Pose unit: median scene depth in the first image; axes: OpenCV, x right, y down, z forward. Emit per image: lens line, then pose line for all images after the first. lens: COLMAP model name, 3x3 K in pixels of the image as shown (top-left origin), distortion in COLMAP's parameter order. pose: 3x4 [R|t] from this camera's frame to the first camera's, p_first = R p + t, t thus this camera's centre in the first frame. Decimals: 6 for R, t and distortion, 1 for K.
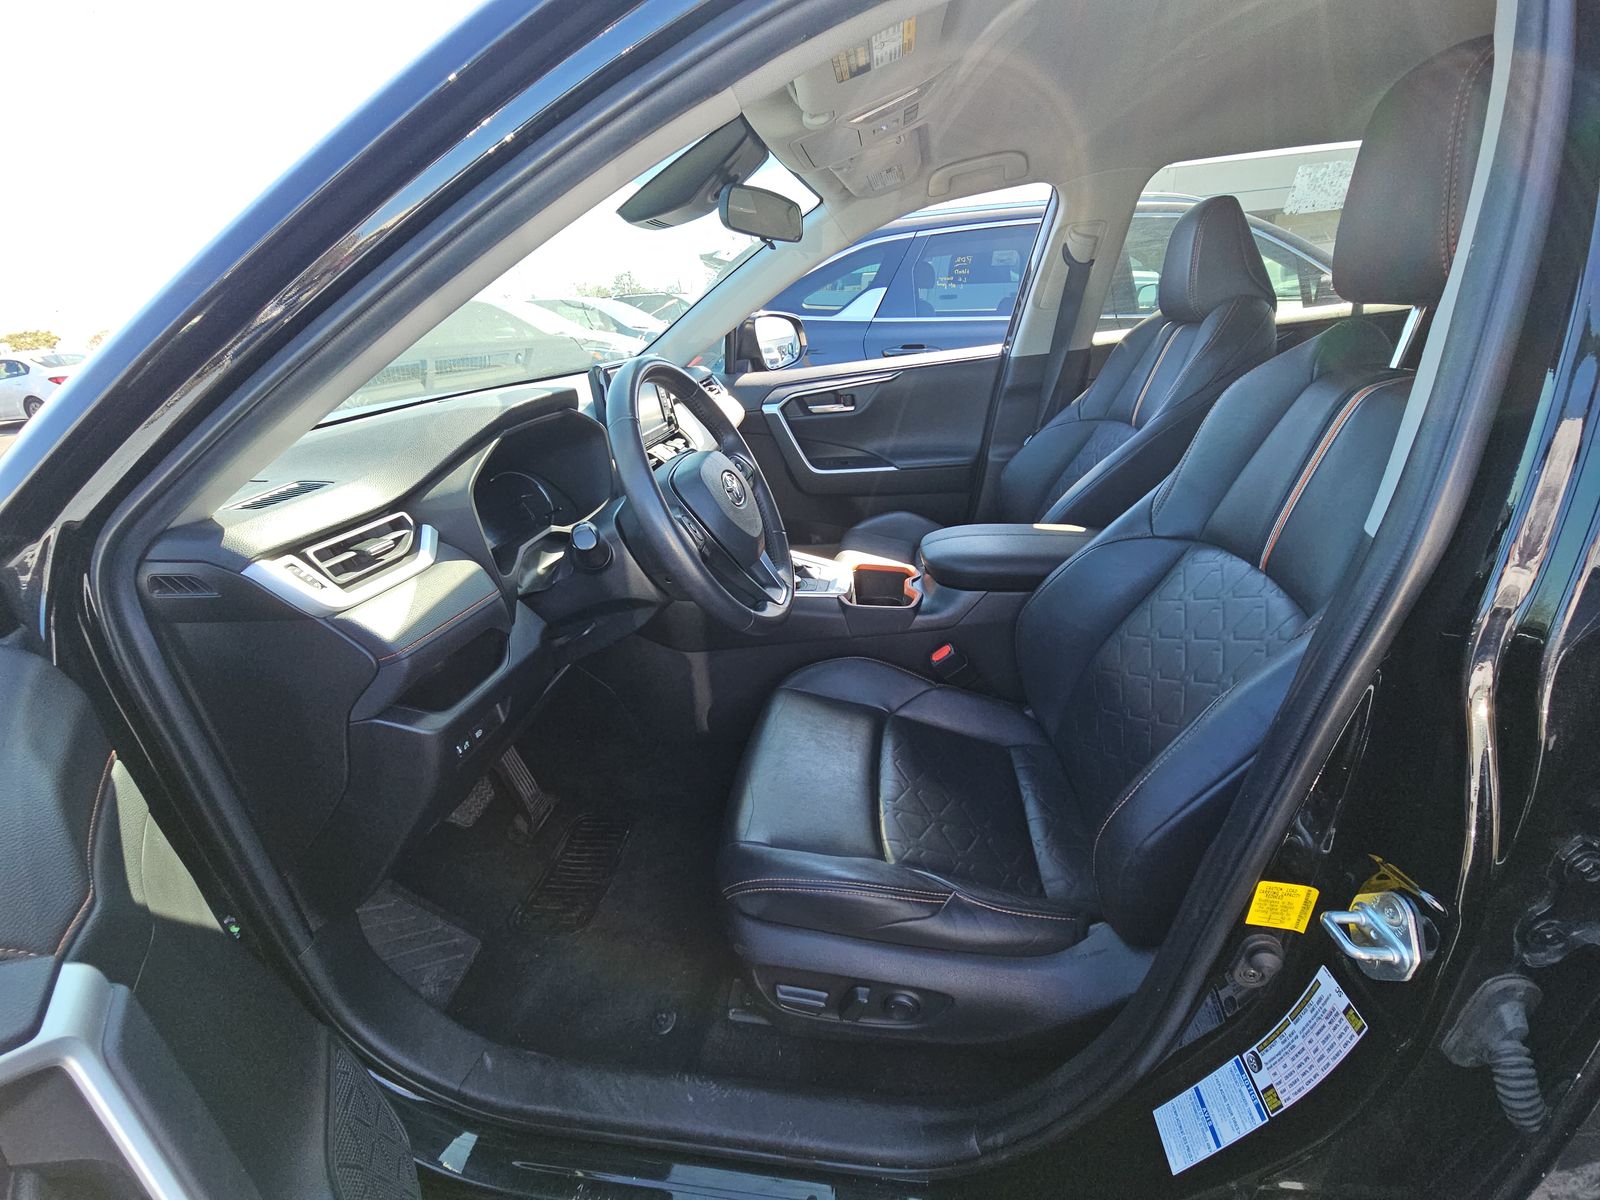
lens RADIAL K [[641.6, 0, 806.0], [0, 641.6, 583.4], [0, 0, 1]] dist [0.022503, -0.019619]
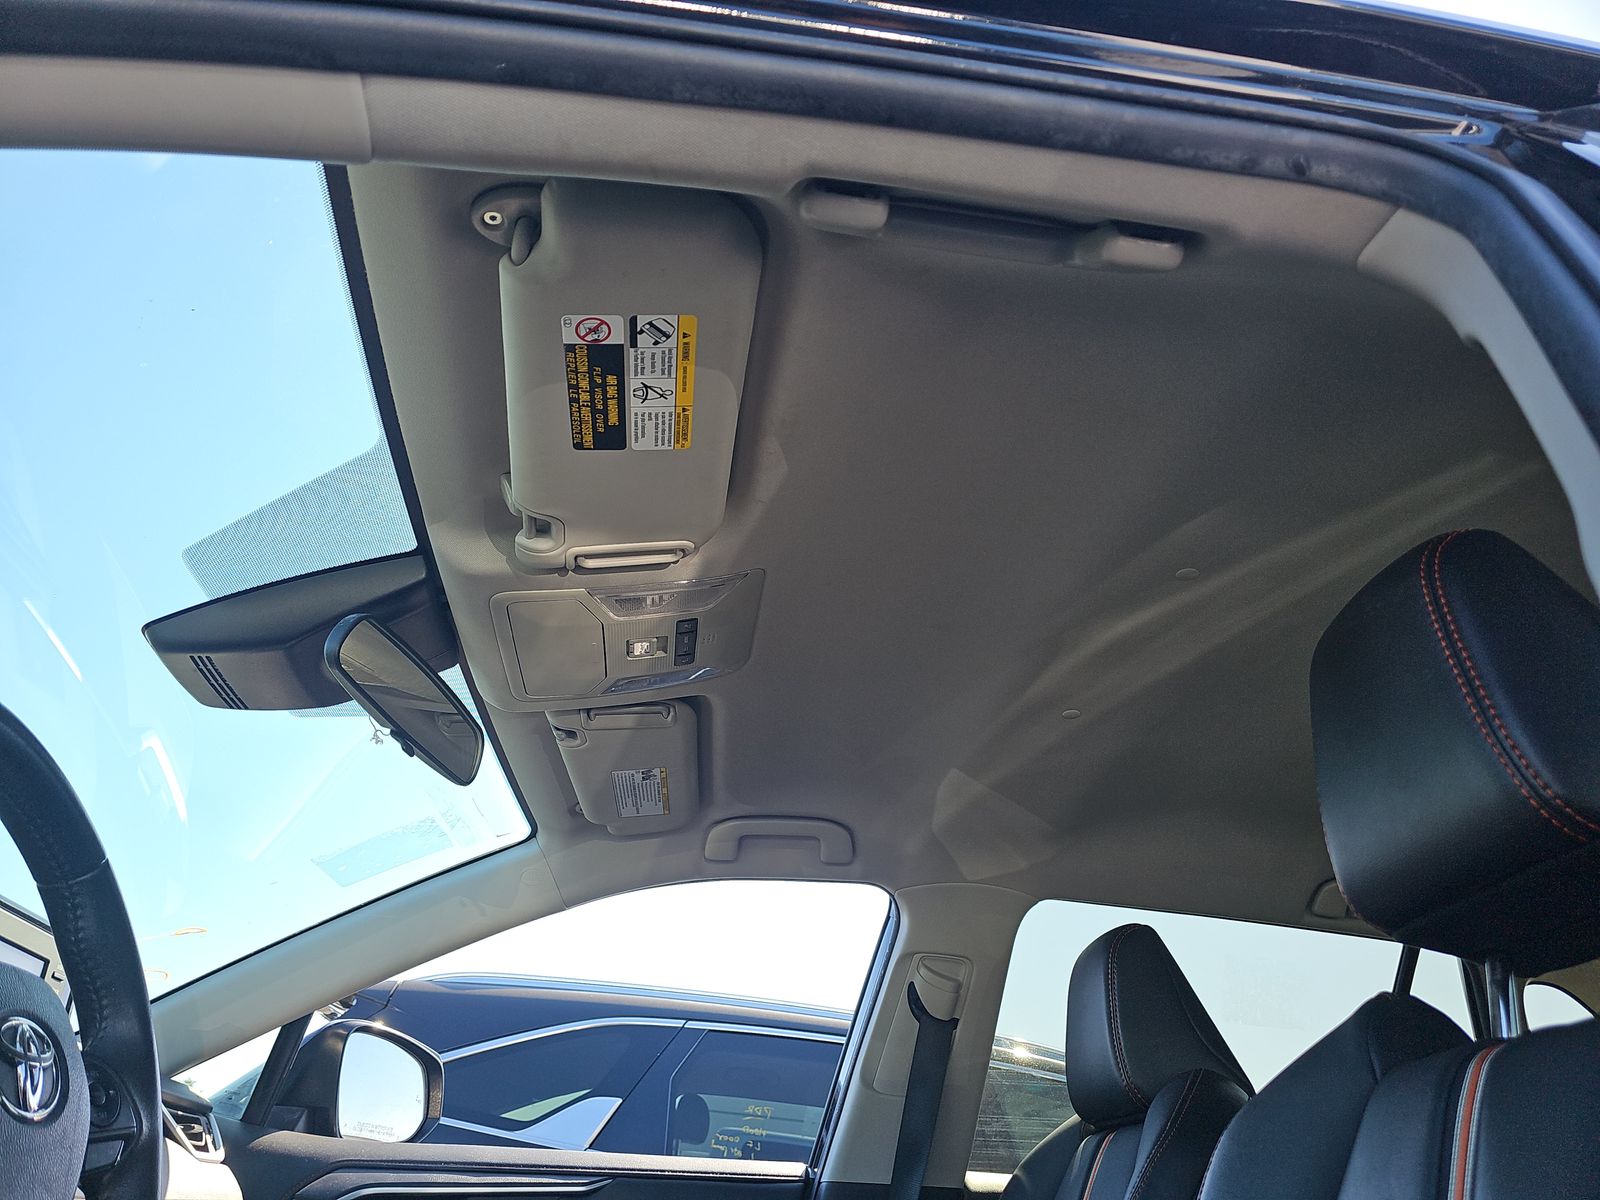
lens RADIAL K [[1067.2, 0, 814.6], [0, 1067.2, 598.1], [0, 0, 1]] dist [0.033656, -0.043192]
pose [[0.950520, 0.277691, 0.139283, 0.076300], [-0.051977, 0.584172, -0.809964, 0.082757], [-0.306285, 0.762647, 0.569701, 0.183316]]
